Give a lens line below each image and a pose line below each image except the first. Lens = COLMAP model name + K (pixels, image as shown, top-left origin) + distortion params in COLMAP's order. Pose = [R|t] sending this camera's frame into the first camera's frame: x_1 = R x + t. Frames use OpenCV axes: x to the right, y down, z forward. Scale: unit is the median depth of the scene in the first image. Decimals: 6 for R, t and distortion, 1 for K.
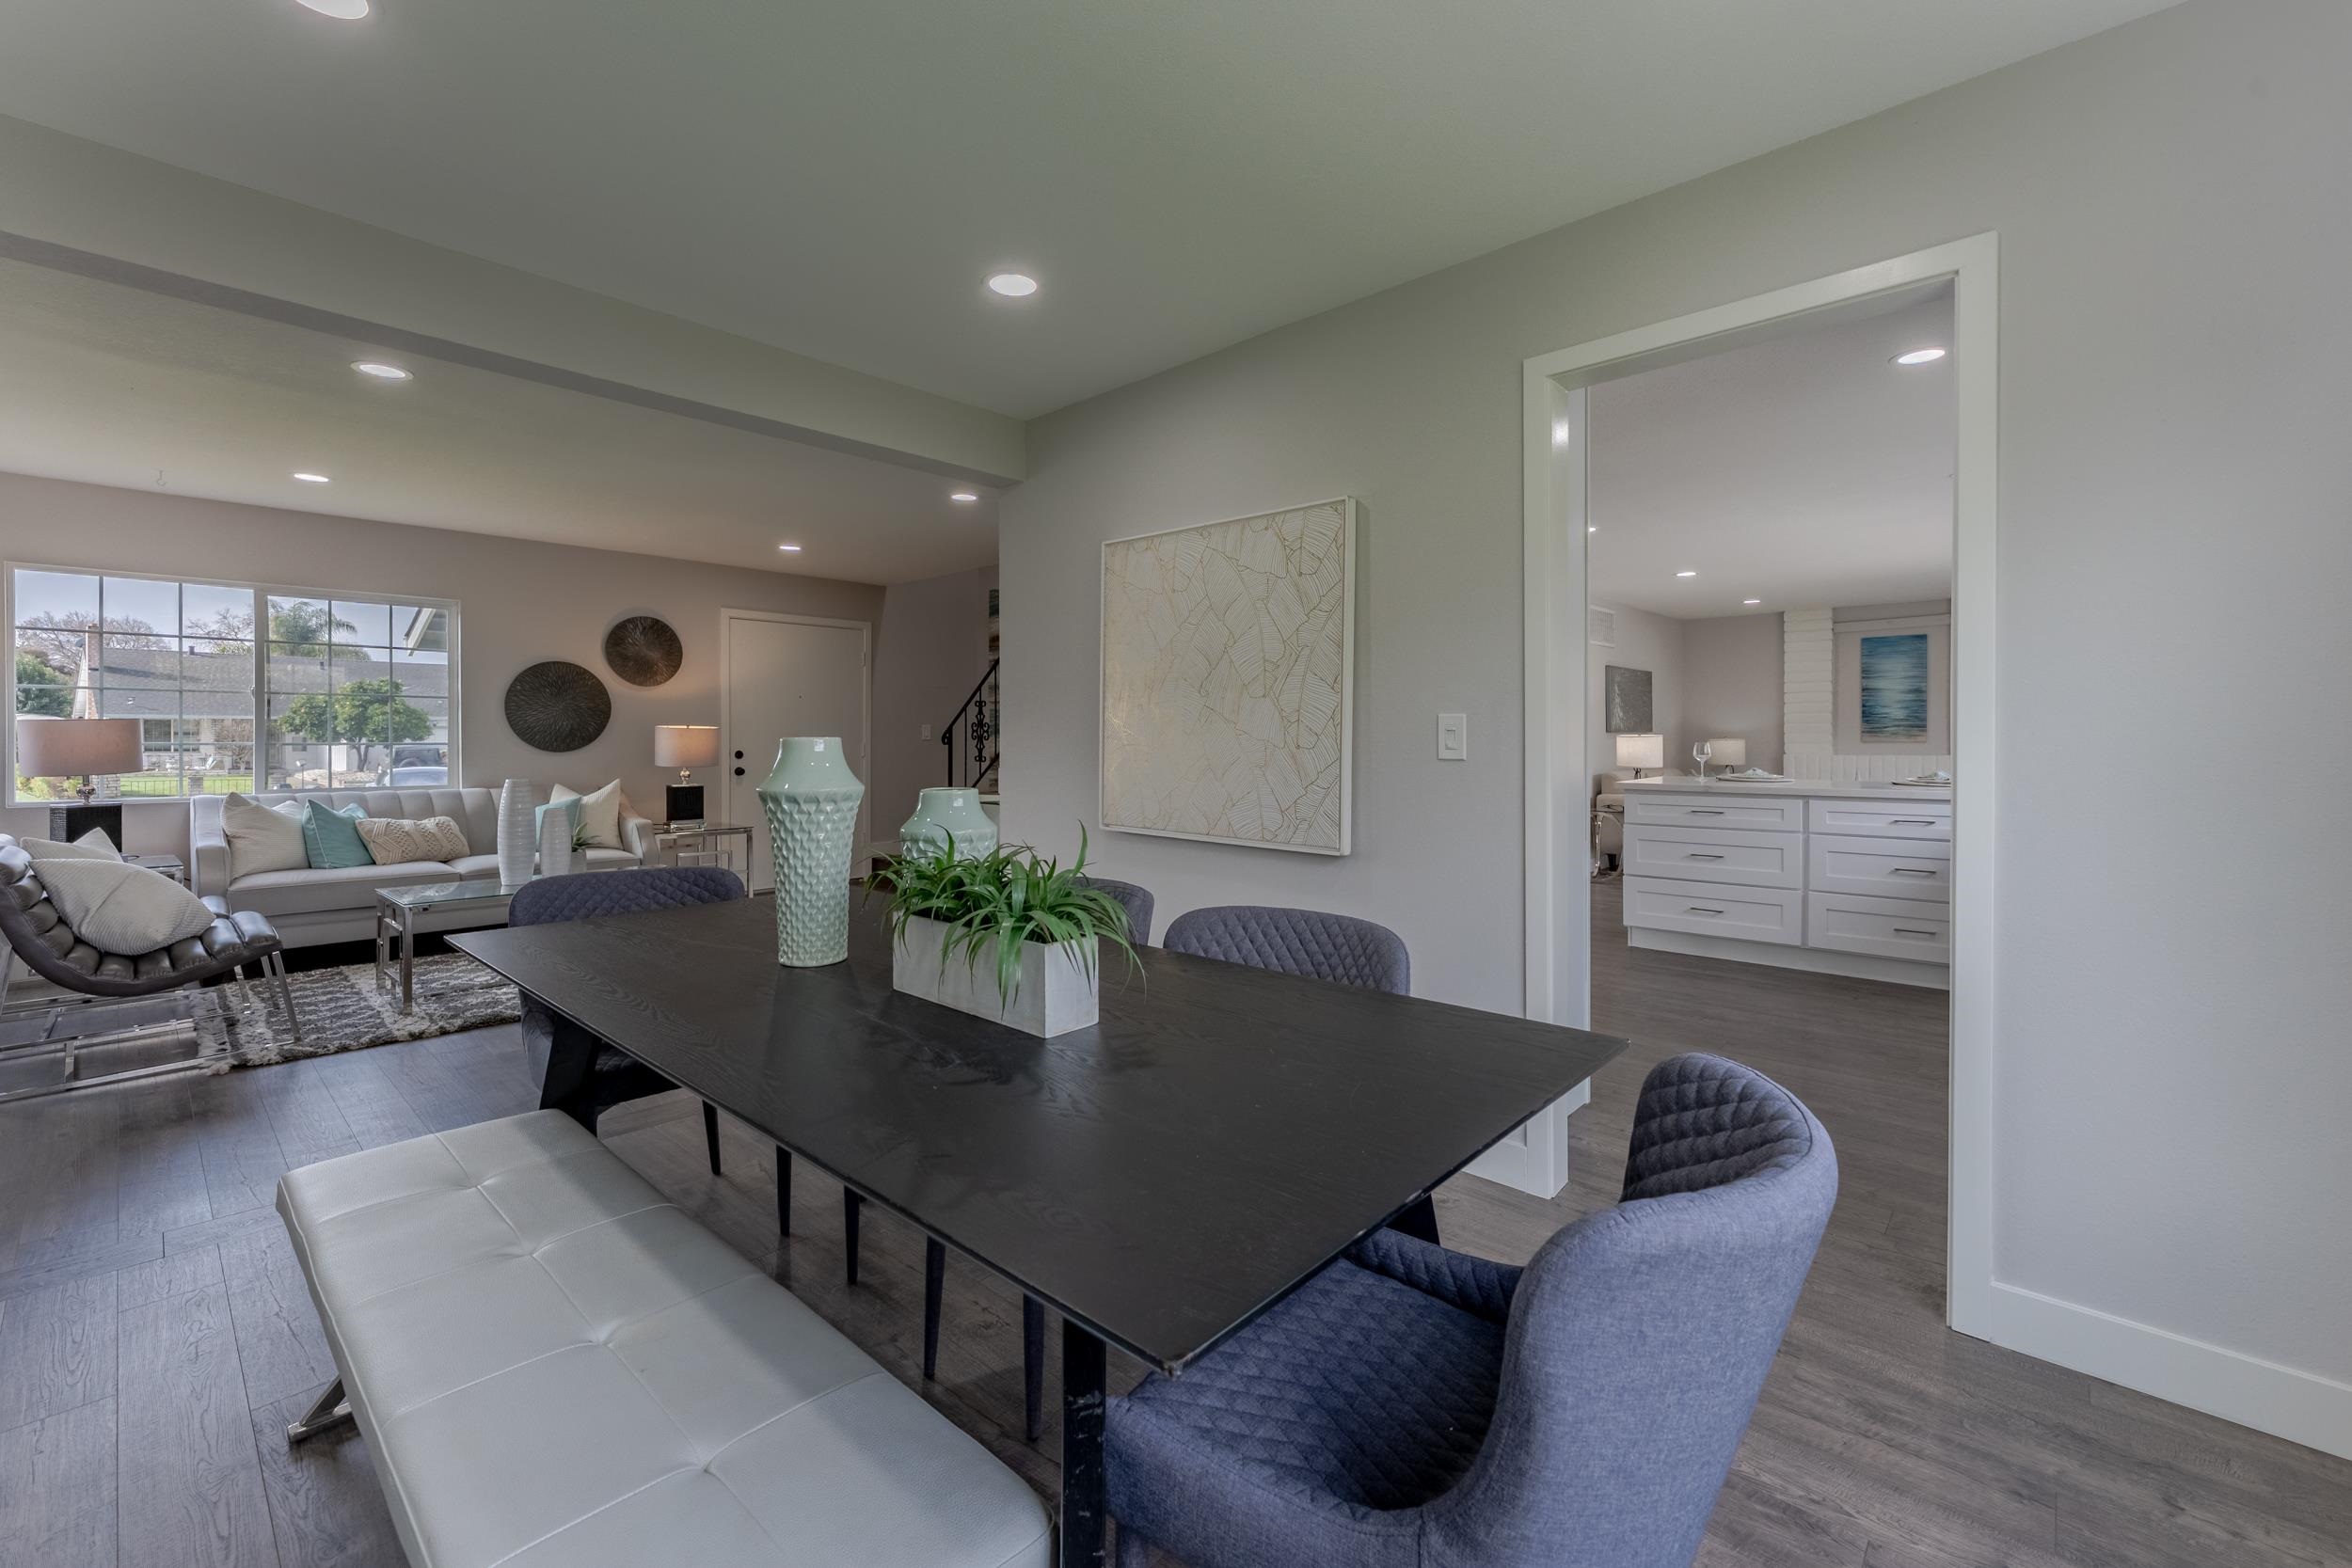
lens RADIAL K [[961.8, 0, 1179.0], [0, 961.8, 744.2], [0, 0, 1]] dist [0.003303, -0.000434]
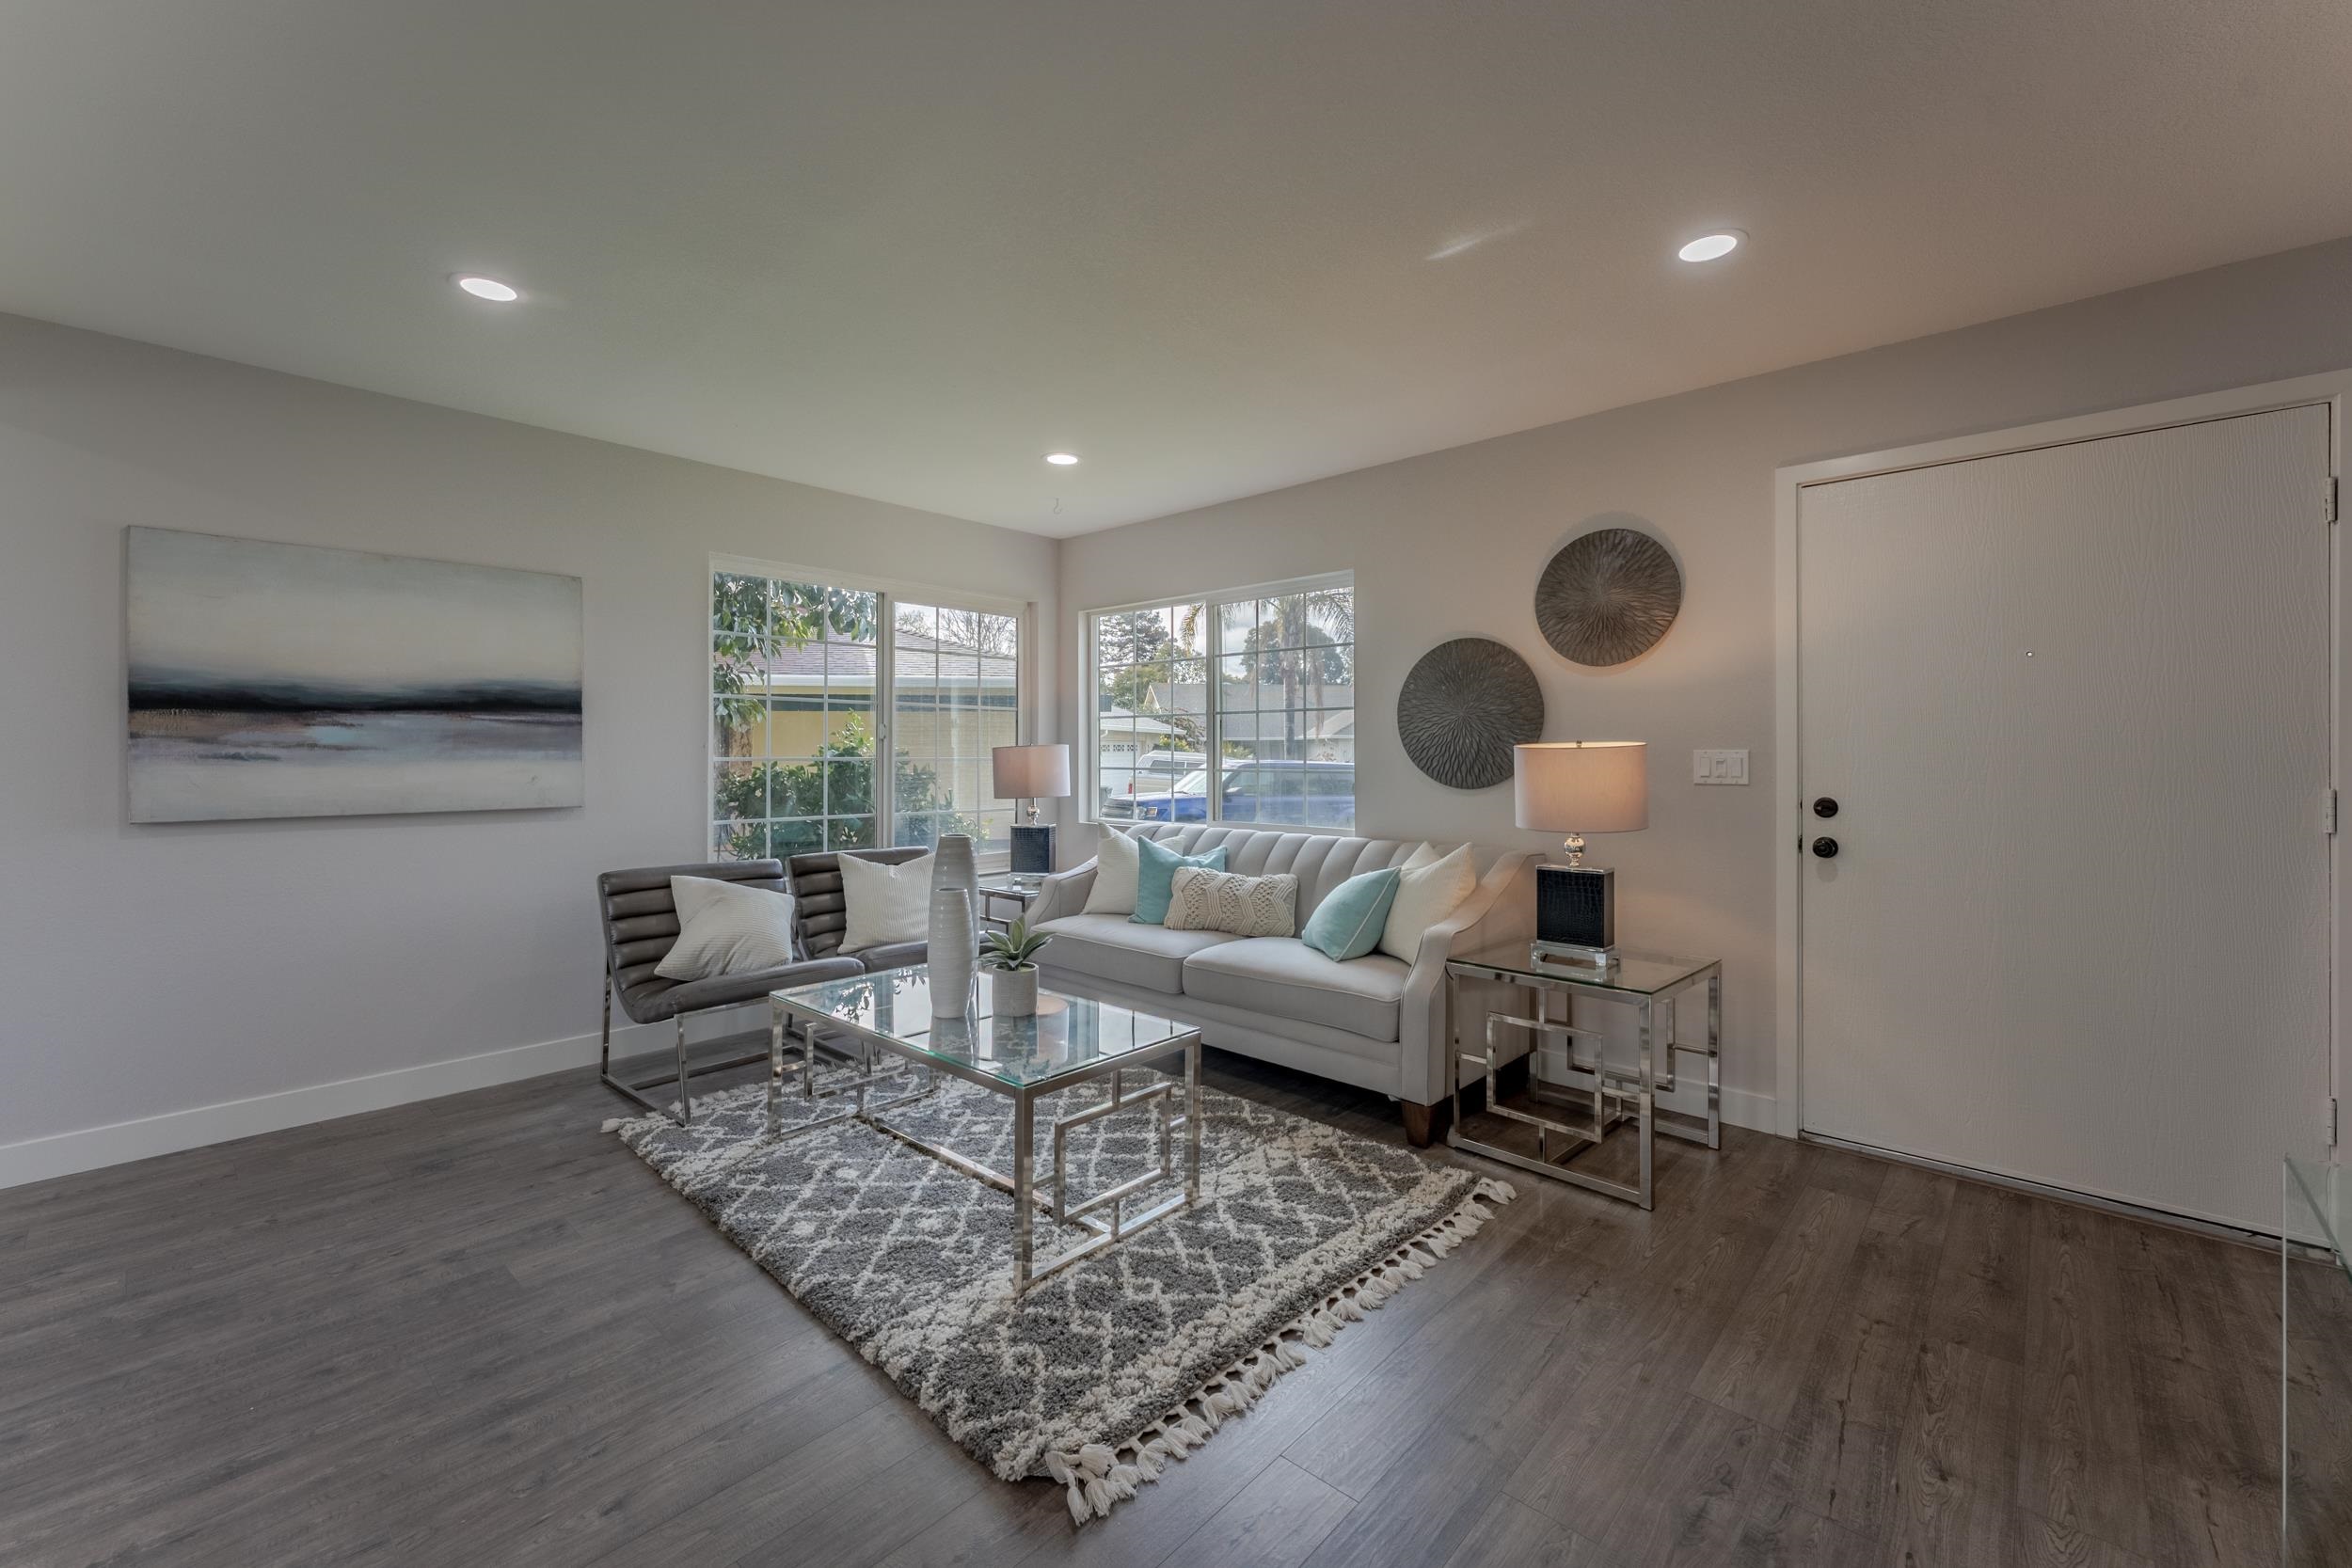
lens RADIAL K [[961.8, 0, 1167.1], [0, 961.8, 753.3], [0, 0, 1]] dist [0.003303, -0.000434]
pose [[-0.004372, -0.001721, -0.999989, -0.048891], [-0.004226, 0.999990, -0.001702, -0.014032], [0.999982, 0.004219, -0.004379, 0.941689]]
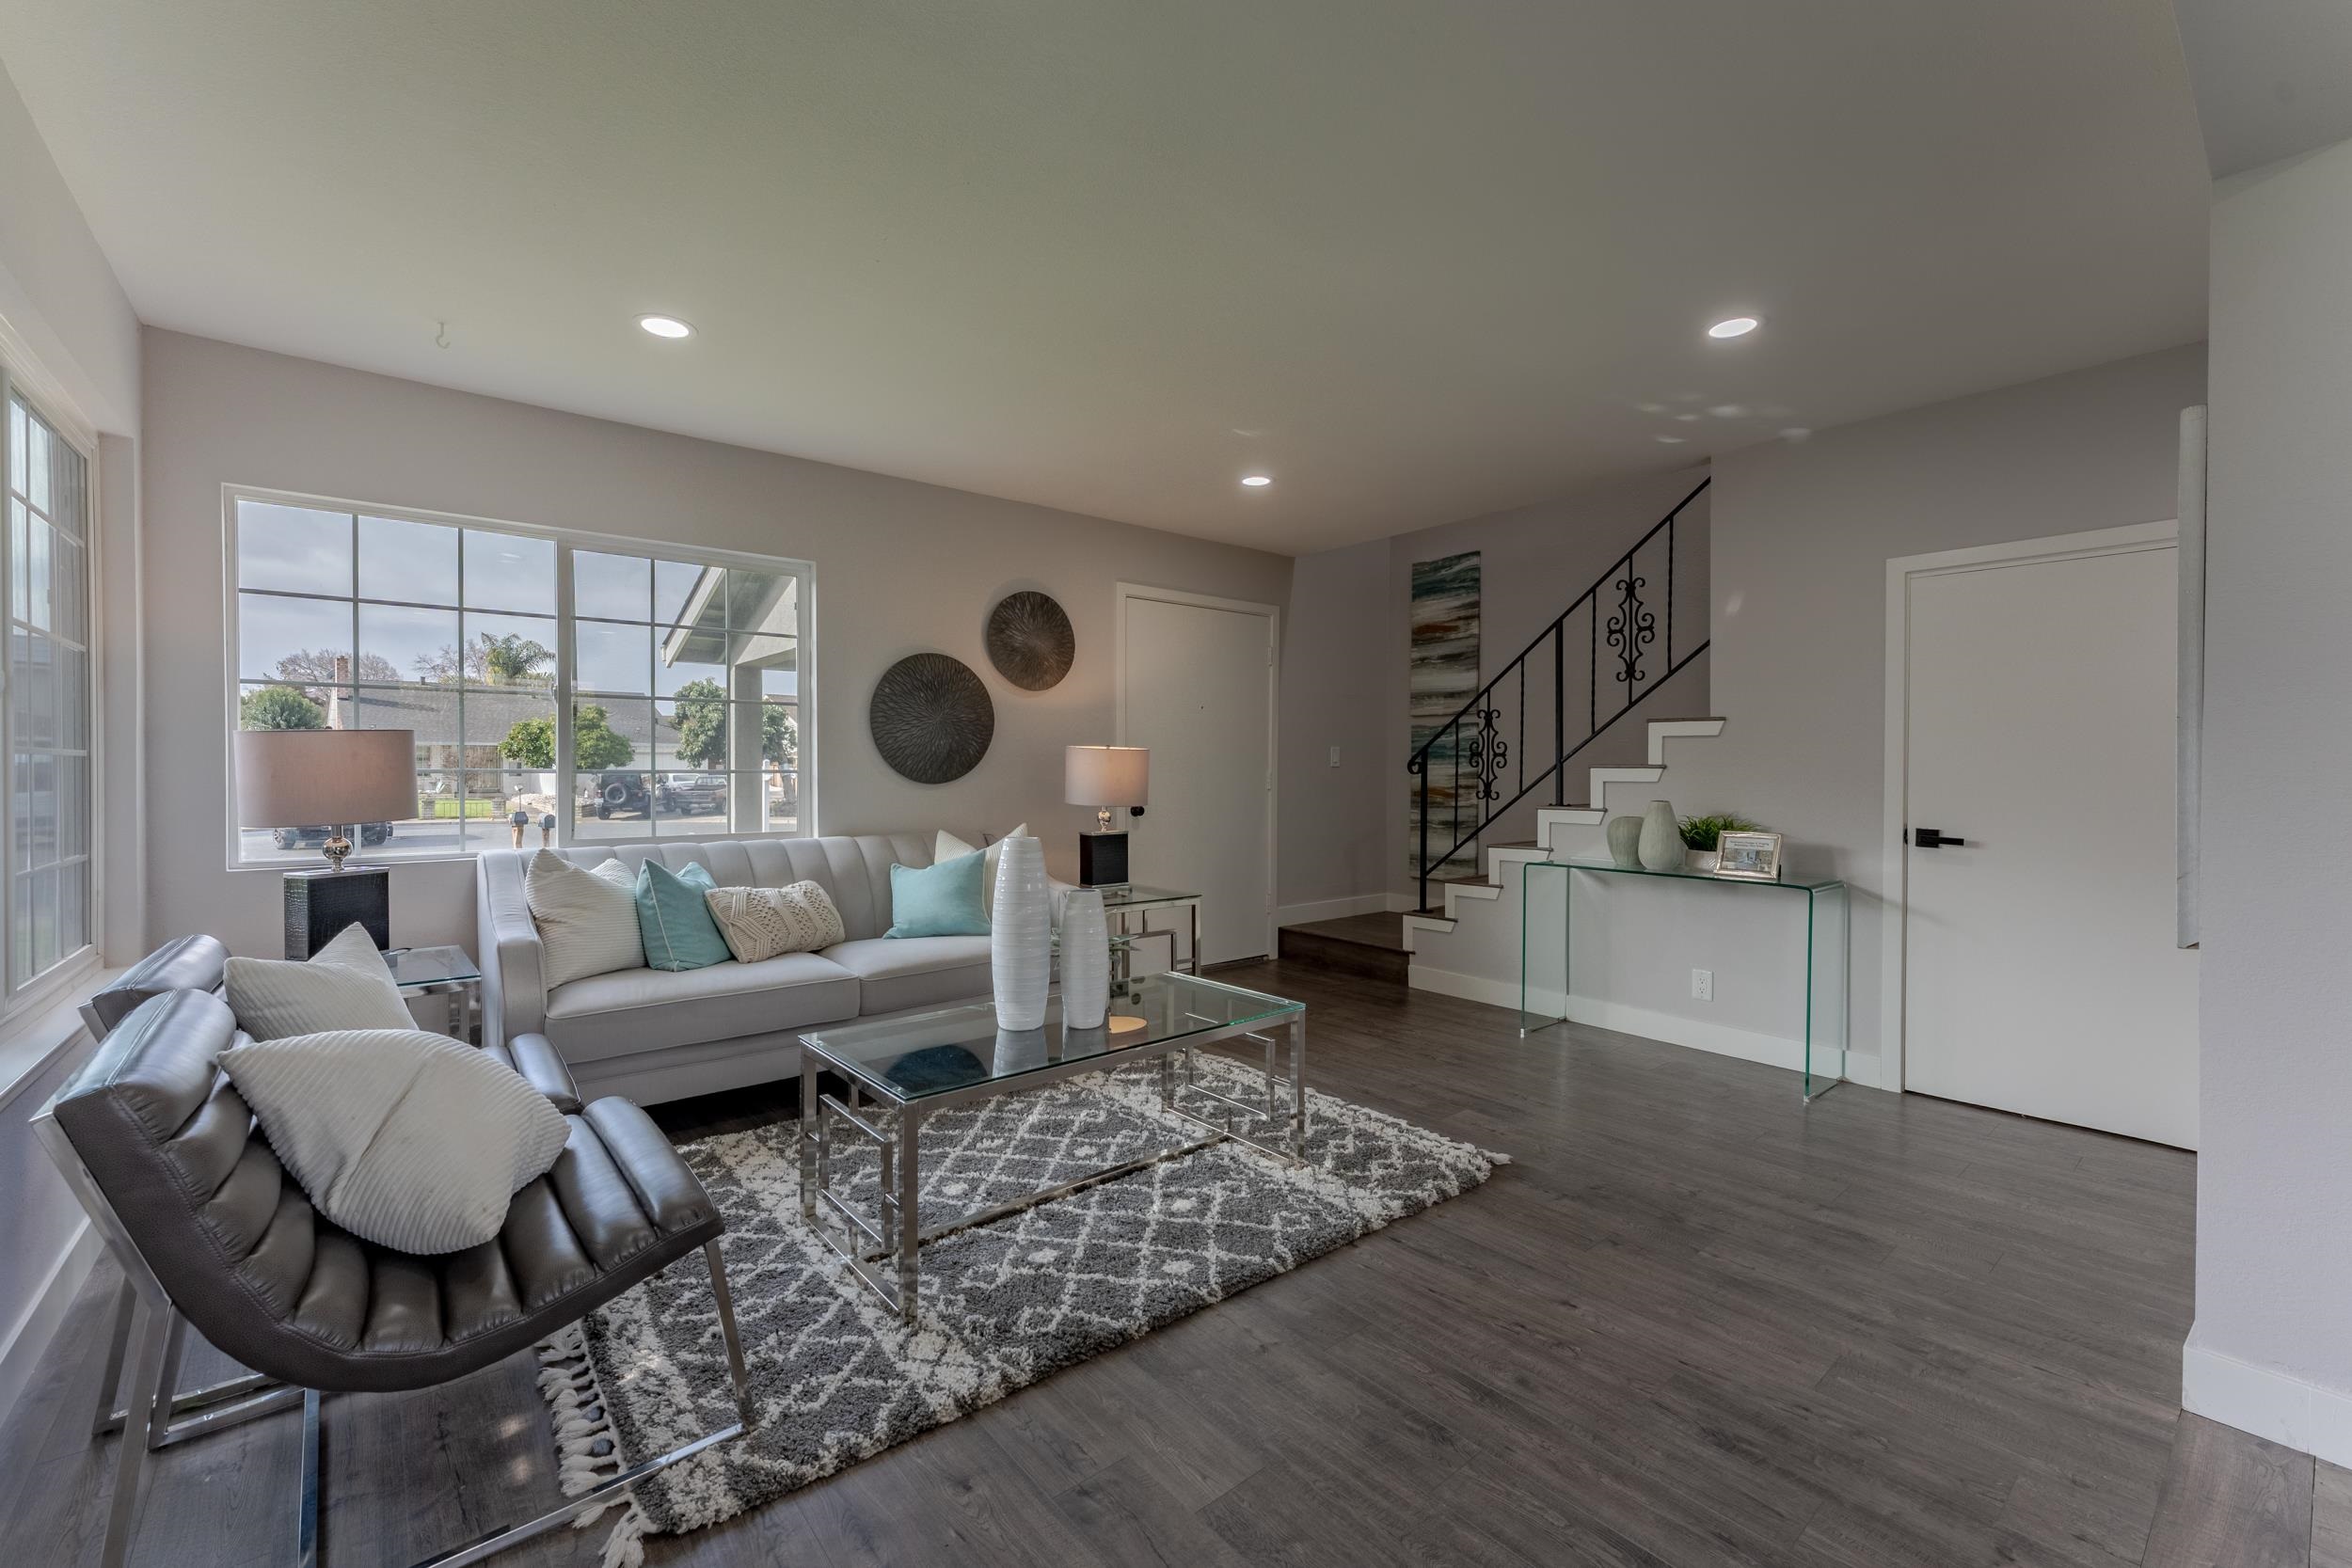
lens RADIAL K [[961.8, 0, 1183.1], [0, 961.8, 778.3], [0, 0, 1]] dist [0.003303, -0.000434]
pose [[0.992026, 0.003192, -0.125992, -0.435662], [-0.002262, 0.999969, 0.007528, -0.001598], [0.126012, -0.007183, 0.992003, 0.384218]]
